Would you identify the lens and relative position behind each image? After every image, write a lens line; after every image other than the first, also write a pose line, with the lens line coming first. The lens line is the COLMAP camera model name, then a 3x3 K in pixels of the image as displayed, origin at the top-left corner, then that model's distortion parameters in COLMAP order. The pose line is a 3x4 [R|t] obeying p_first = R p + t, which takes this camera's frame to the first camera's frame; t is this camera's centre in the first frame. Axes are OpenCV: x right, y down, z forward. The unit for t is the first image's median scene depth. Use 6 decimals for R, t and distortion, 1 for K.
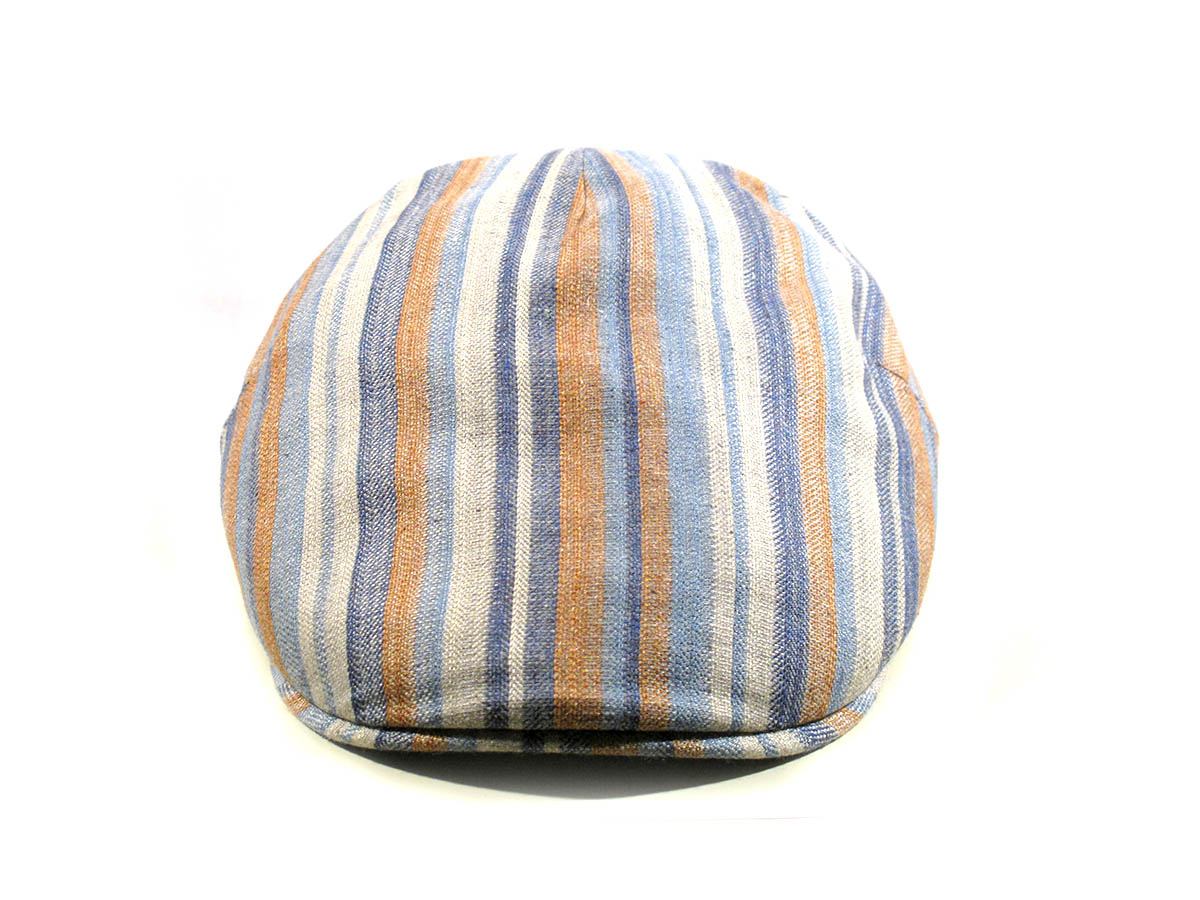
lens RADIAL K [[2476.4, 0, 600.4], [0, 2476.4, 449.5], [0, 0, 1]] dist [-0.075278, -0.093319]
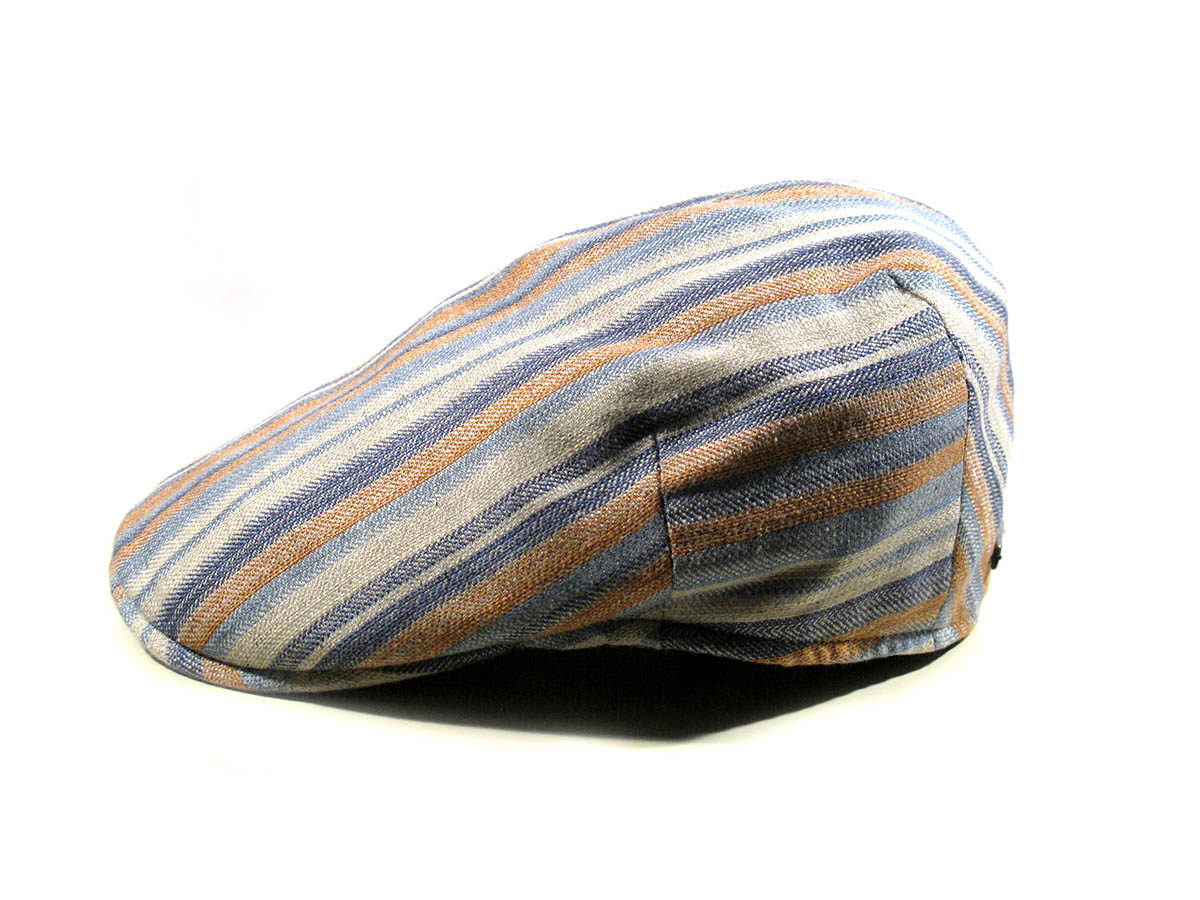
lens RADIAL K [[2476.4, 0, 600.4], [0, 2476.4, 449.5], [0, 0, 1]] dist [-0.075278, -0.093319]
pose [[0.048110, 0.283759, -0.957688, 1.071986], [-0.295917, 0.919804, 0.257668, -0.290443], [0.954001, 0.271000, 0.128221, 0.998010]]
